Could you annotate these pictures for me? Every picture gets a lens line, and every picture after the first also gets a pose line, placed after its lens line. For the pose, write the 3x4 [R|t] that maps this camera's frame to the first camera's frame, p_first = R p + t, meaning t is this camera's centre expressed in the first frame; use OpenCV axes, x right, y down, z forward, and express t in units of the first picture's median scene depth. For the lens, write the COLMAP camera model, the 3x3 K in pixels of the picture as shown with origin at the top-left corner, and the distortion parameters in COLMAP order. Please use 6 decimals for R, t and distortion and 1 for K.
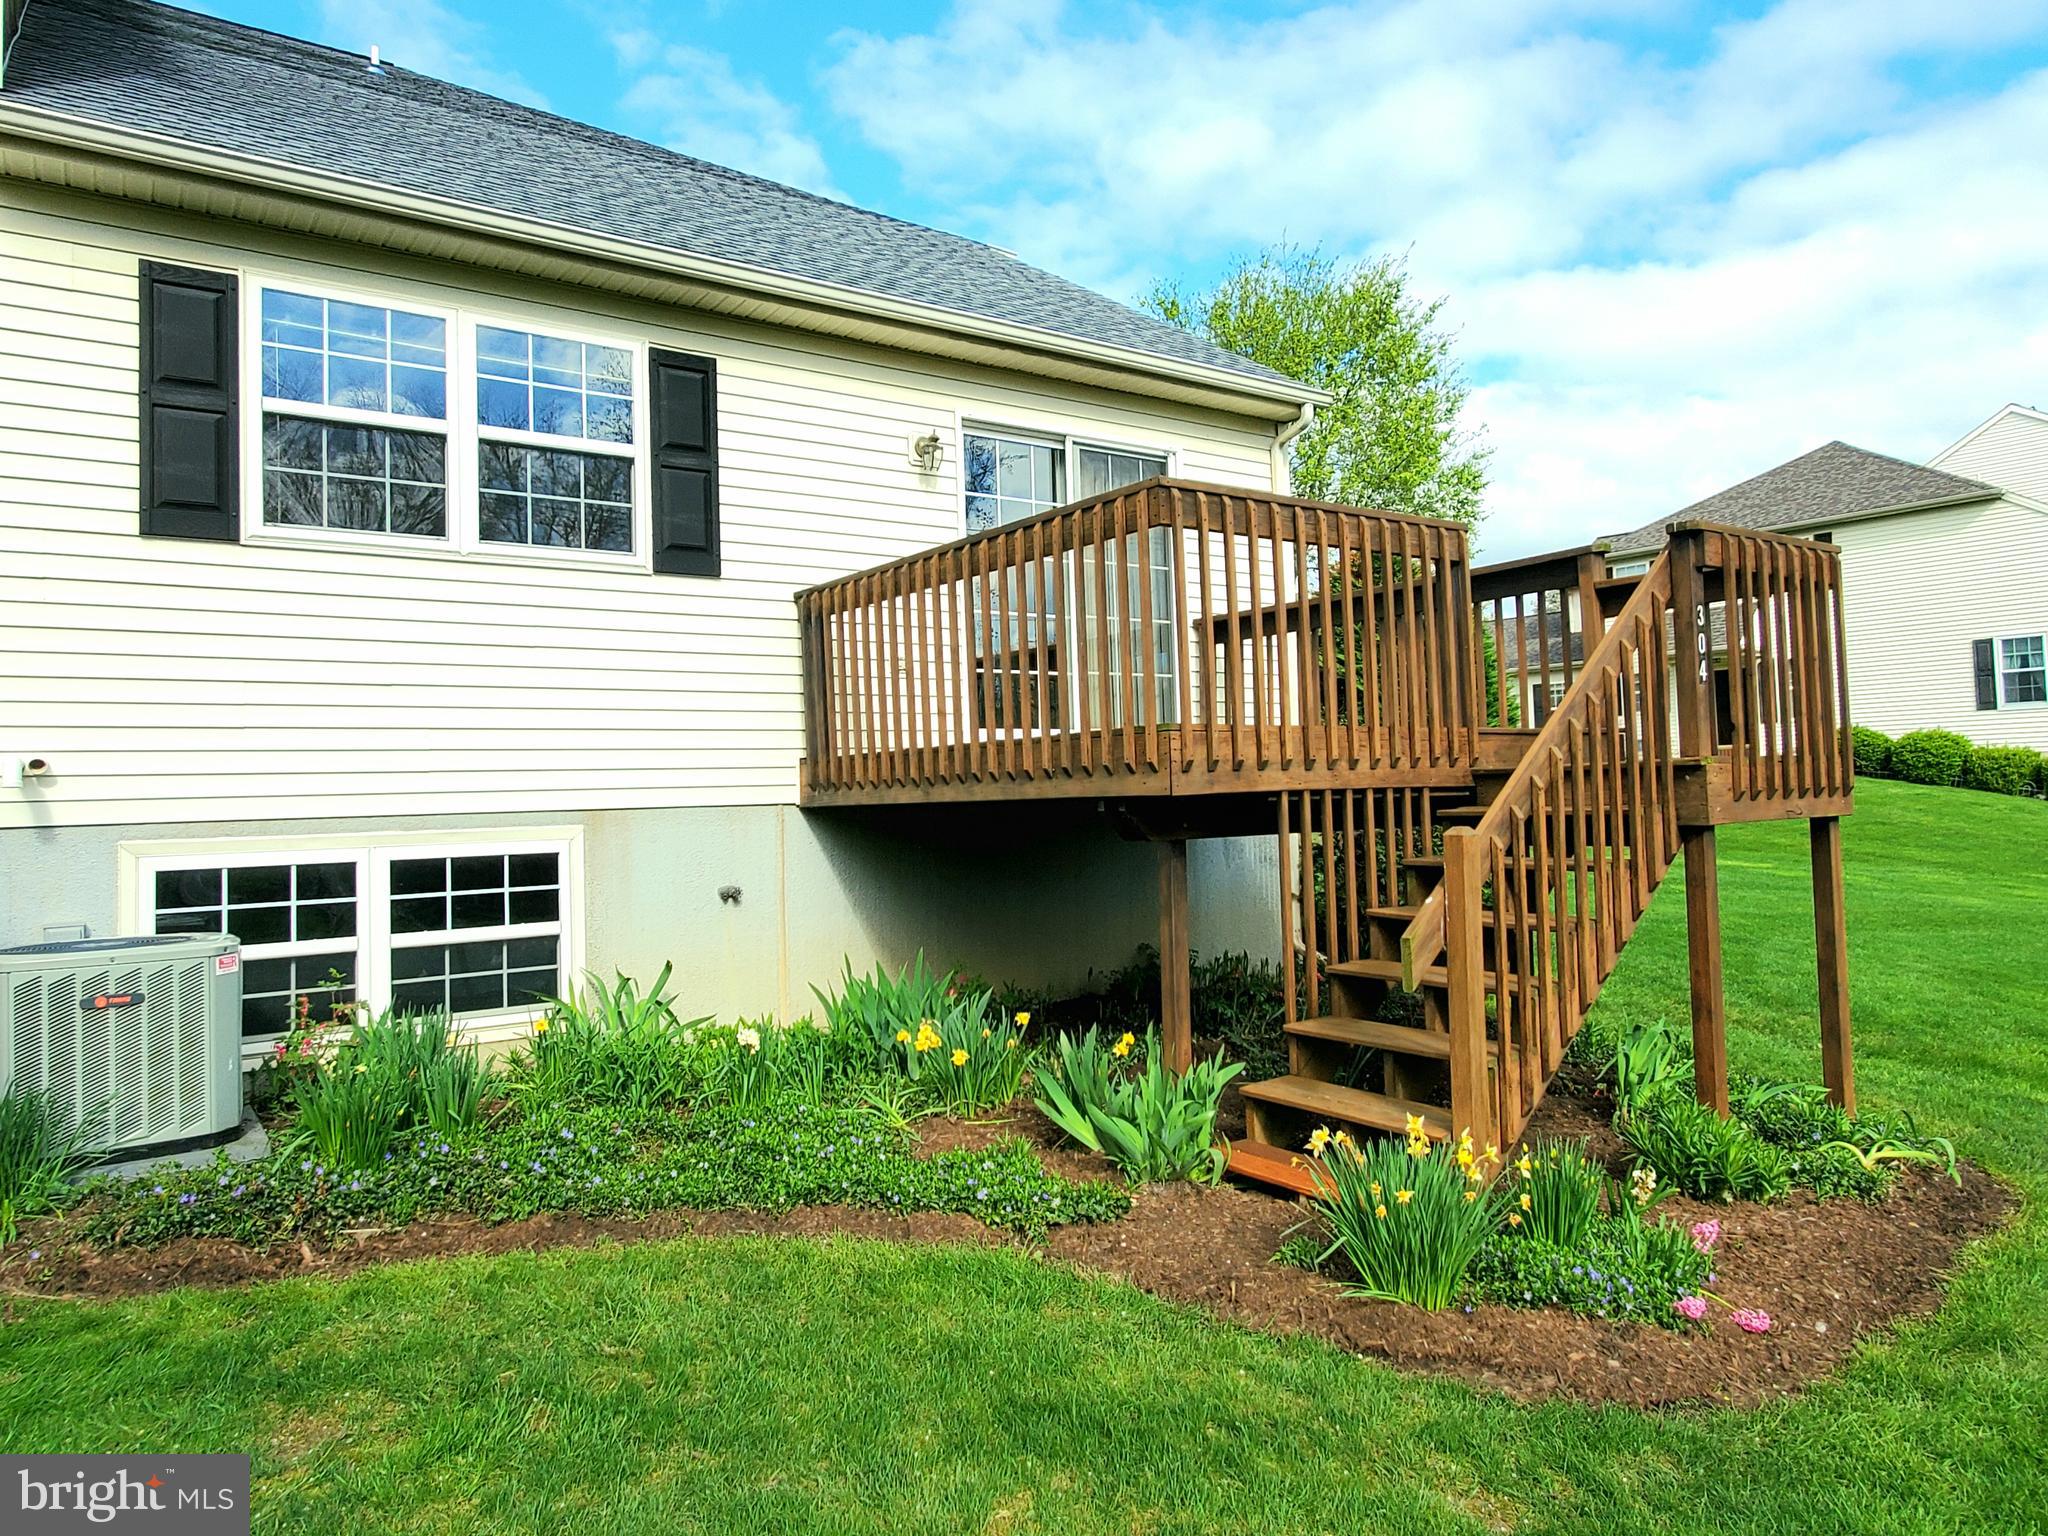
lens RADIAL K [[1344.3, 0, 1017.6], [0, 1344.3, 743.4], [0, 0, 1]] dist [0.003537, -0.002700]
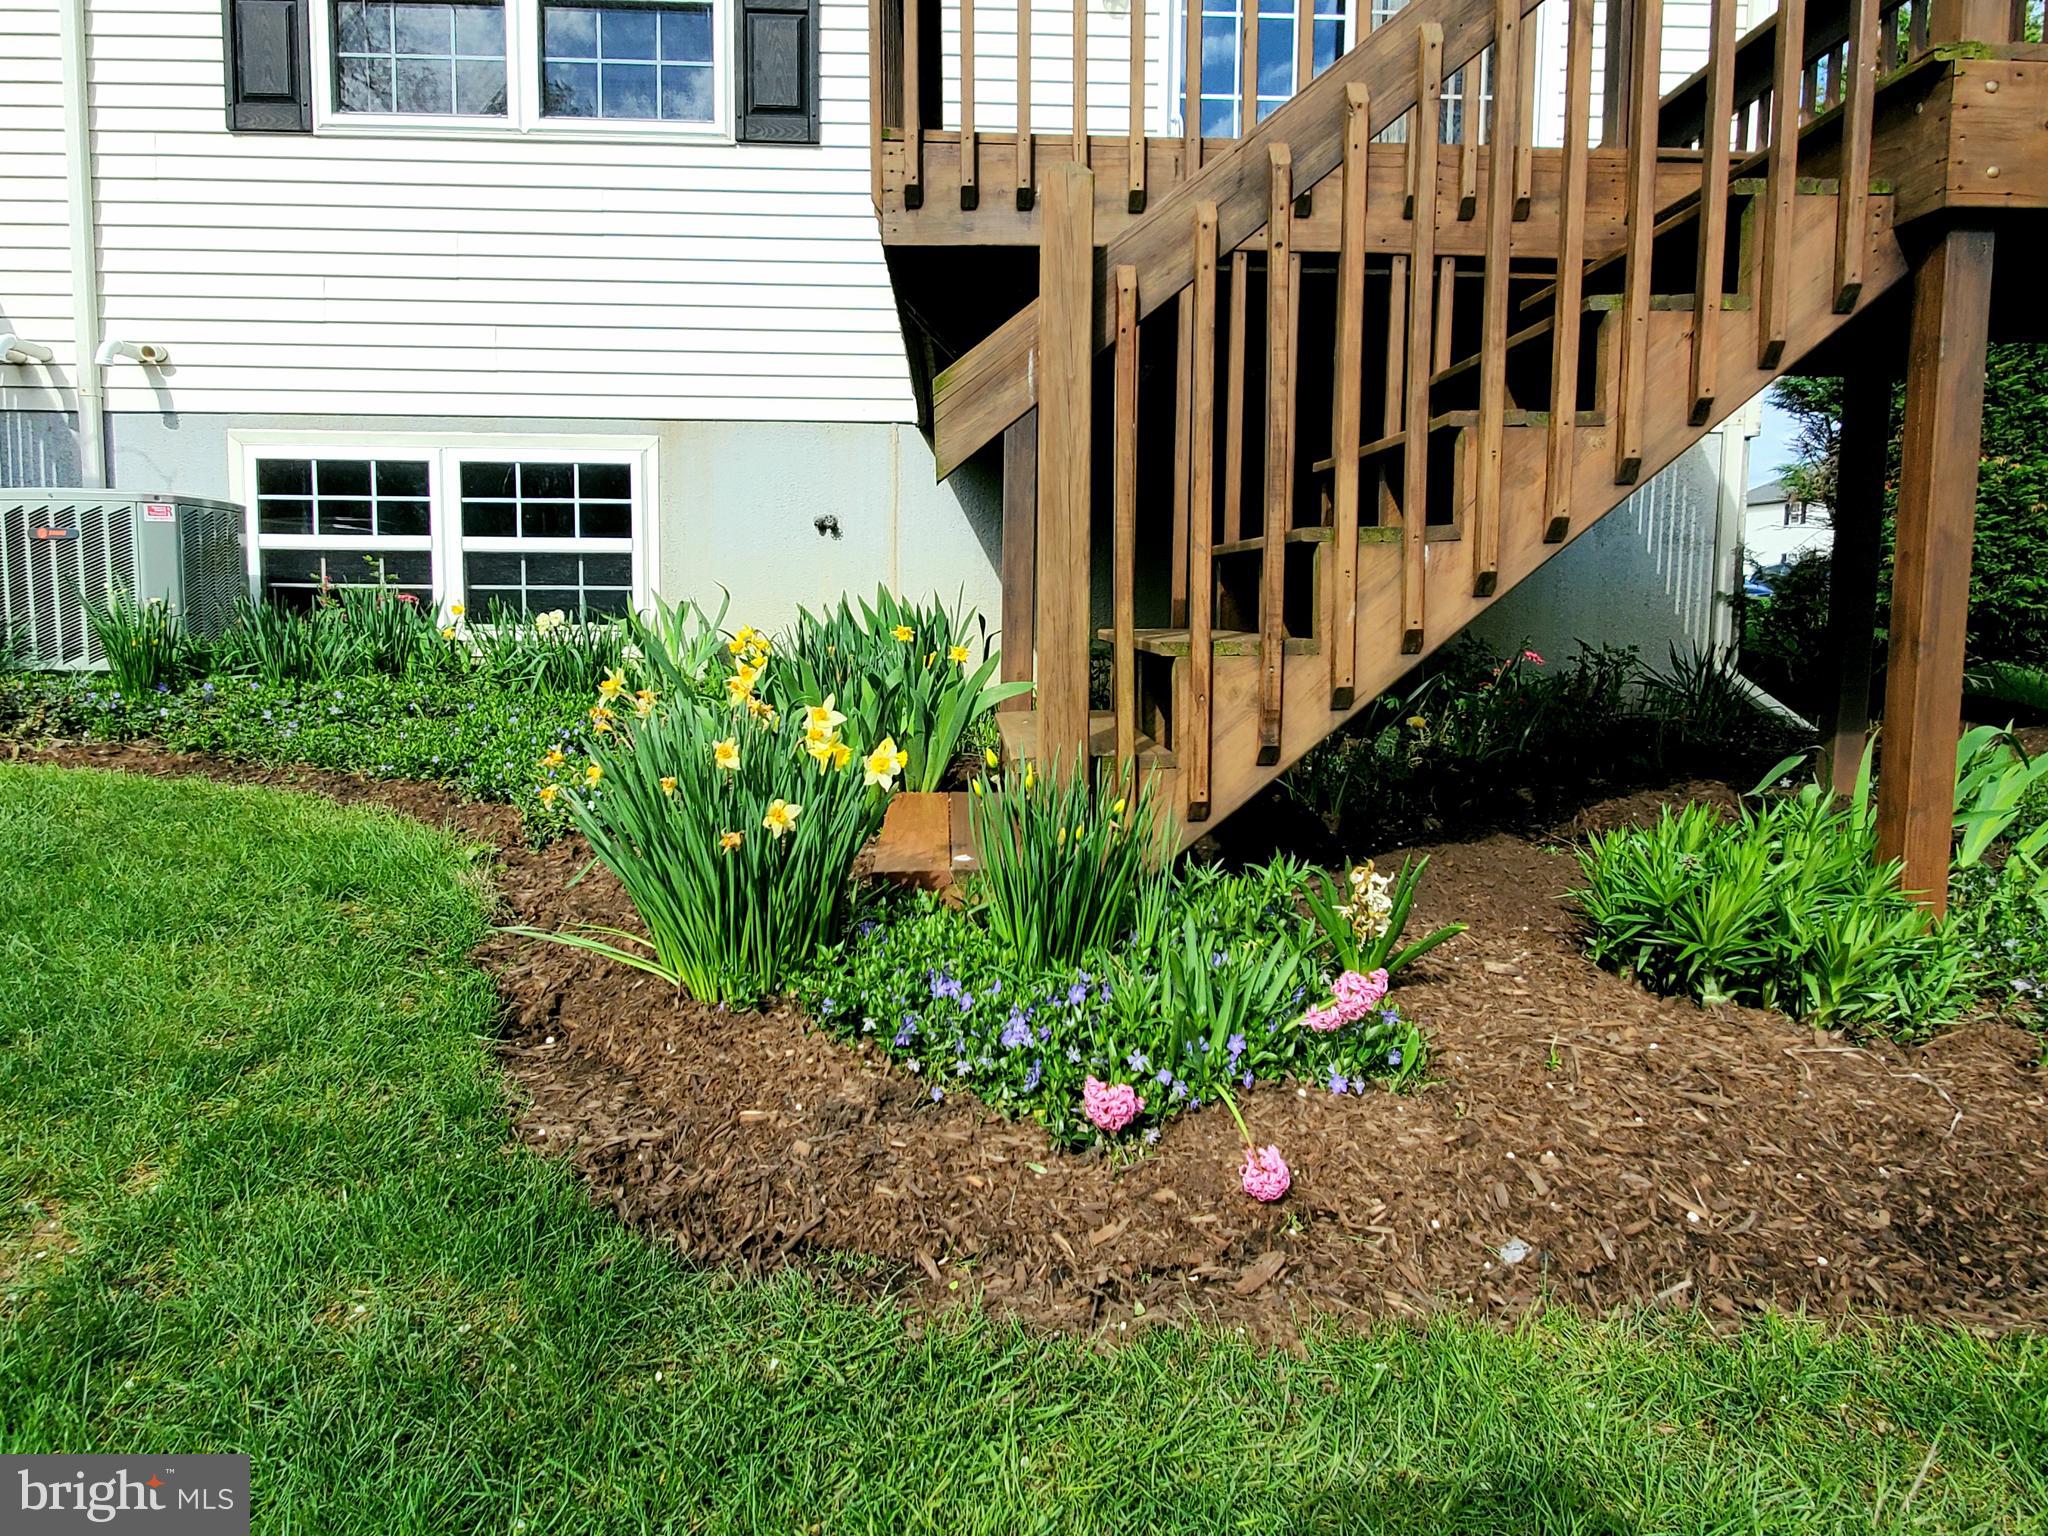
lens RADIAL K [[1344.3, 0, 1024.4], [0, 1344.3, 732.3], [0, 0, 1]] dist [0.003537, -0.002700]
pose [[0.839433, 0.083499, -0.537011, 0.416849], [-0.011673, 0.990669, 0.135790, 0.141196], [0.543338, -0.107718, 0.832575, 0.372518]]
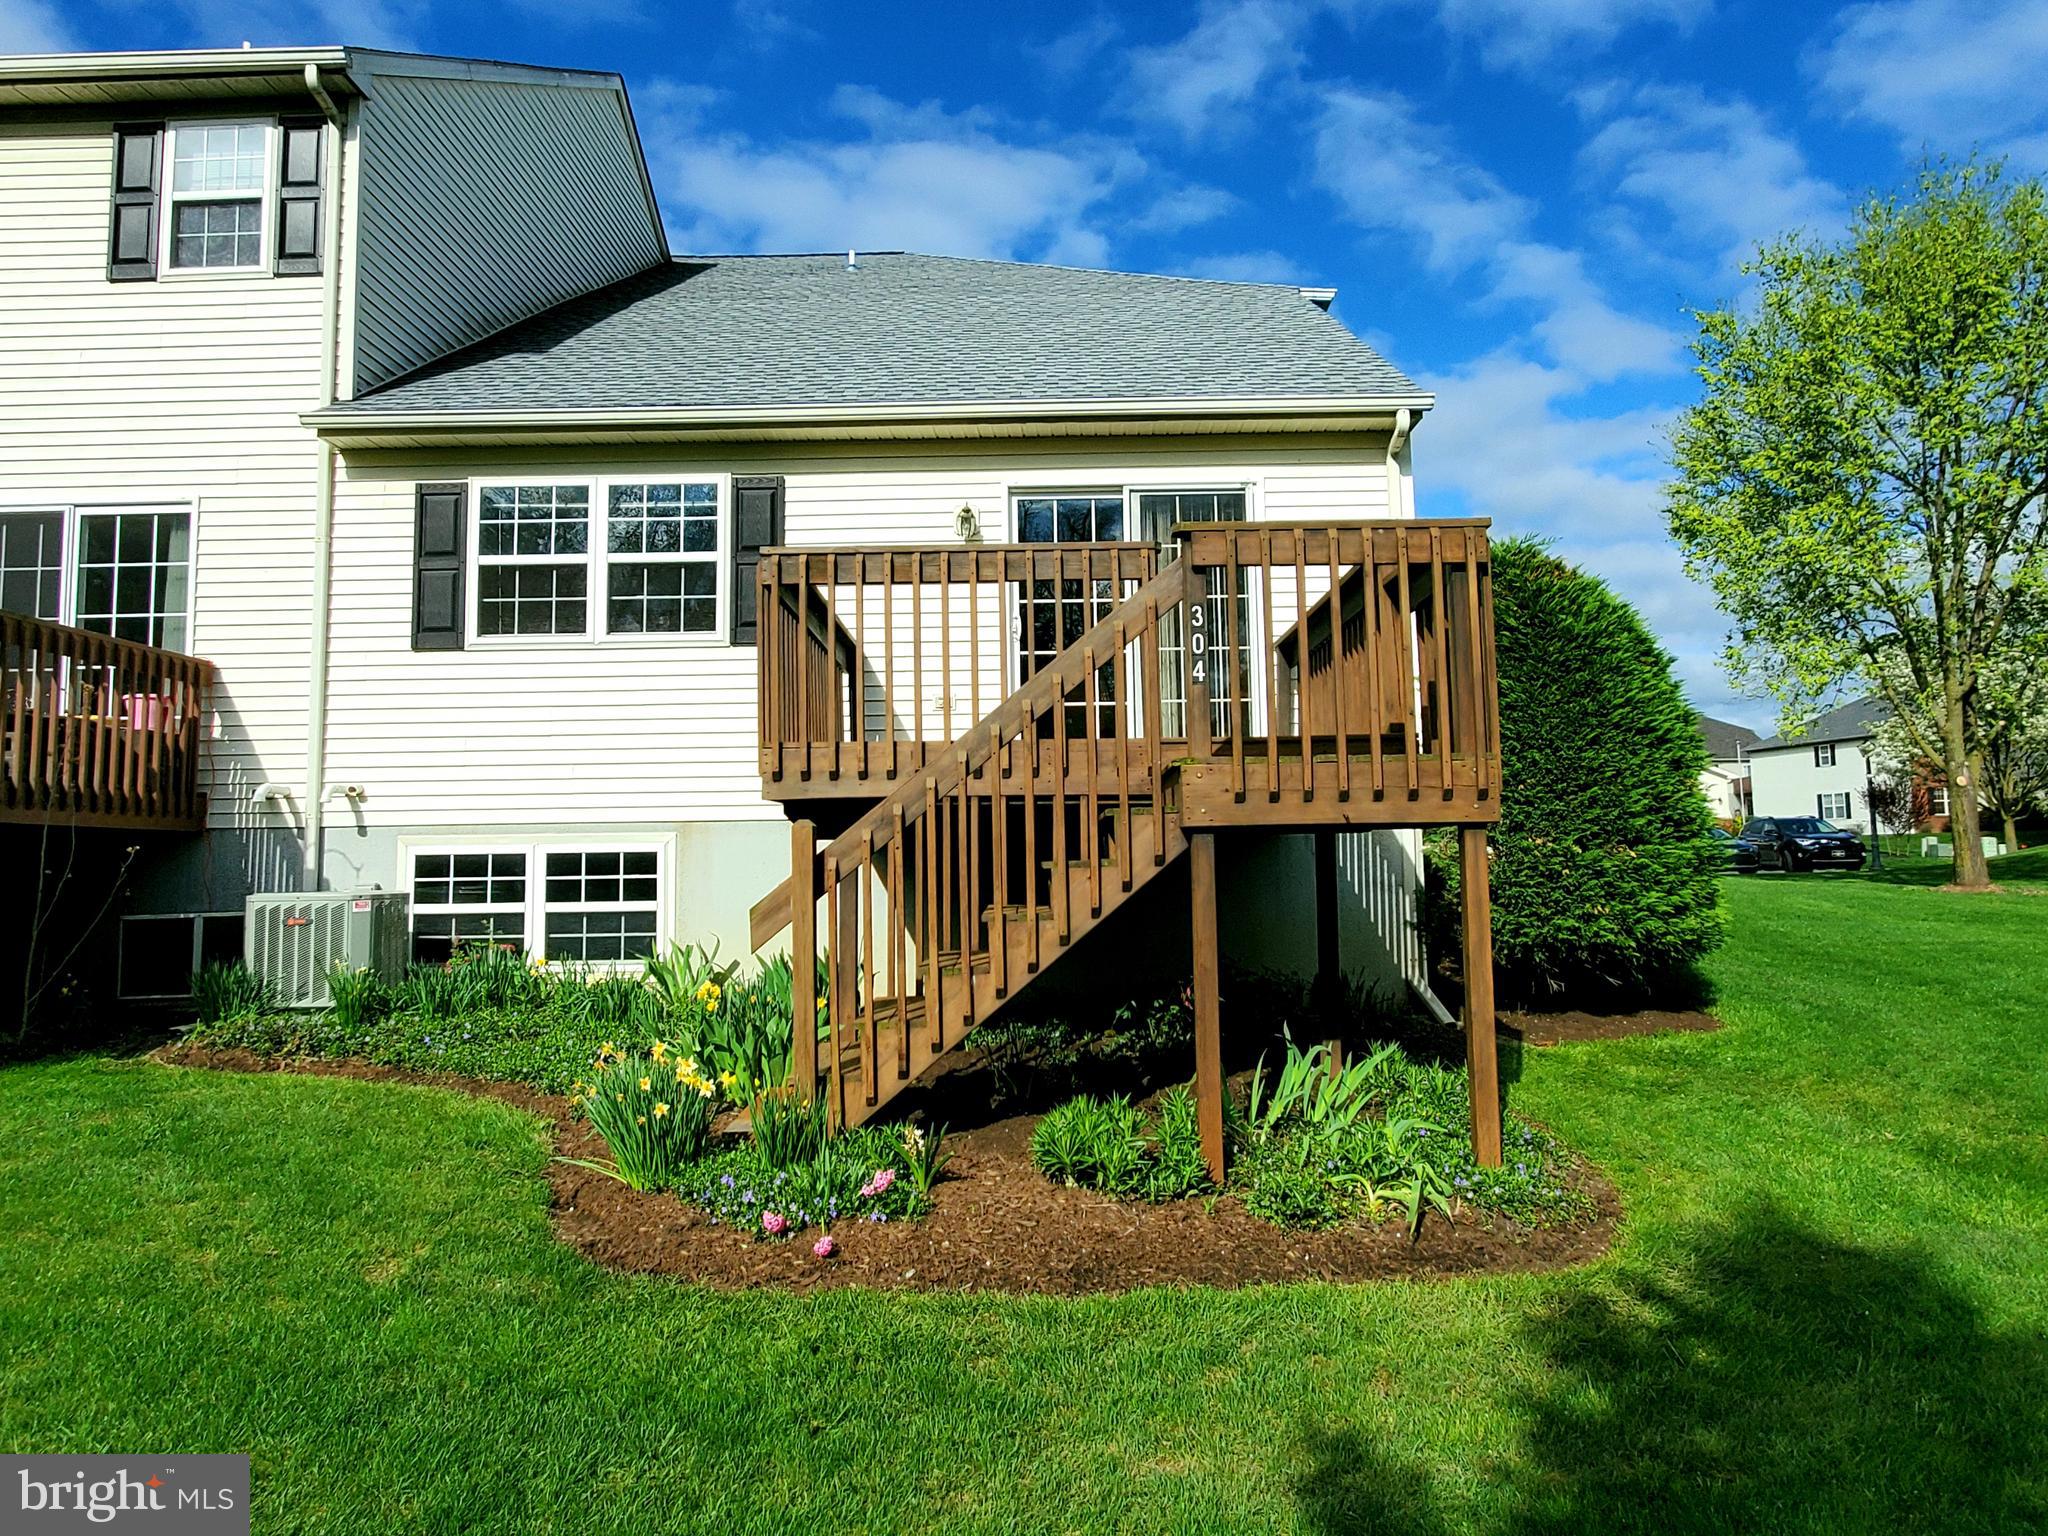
lens RADIAL K [[1344.3, 0, 1025.8], [0, 1344.3, 736.6], [0, 0, 1]] dist [0.003537, -0.002700]
pose [[0.811098, -0.036578, -0.583765, 0.817974], [0.013625, 0.998953, -0.043663, 0.029607], [0.584751, 0.027461, 0.810748, 0.096609]]
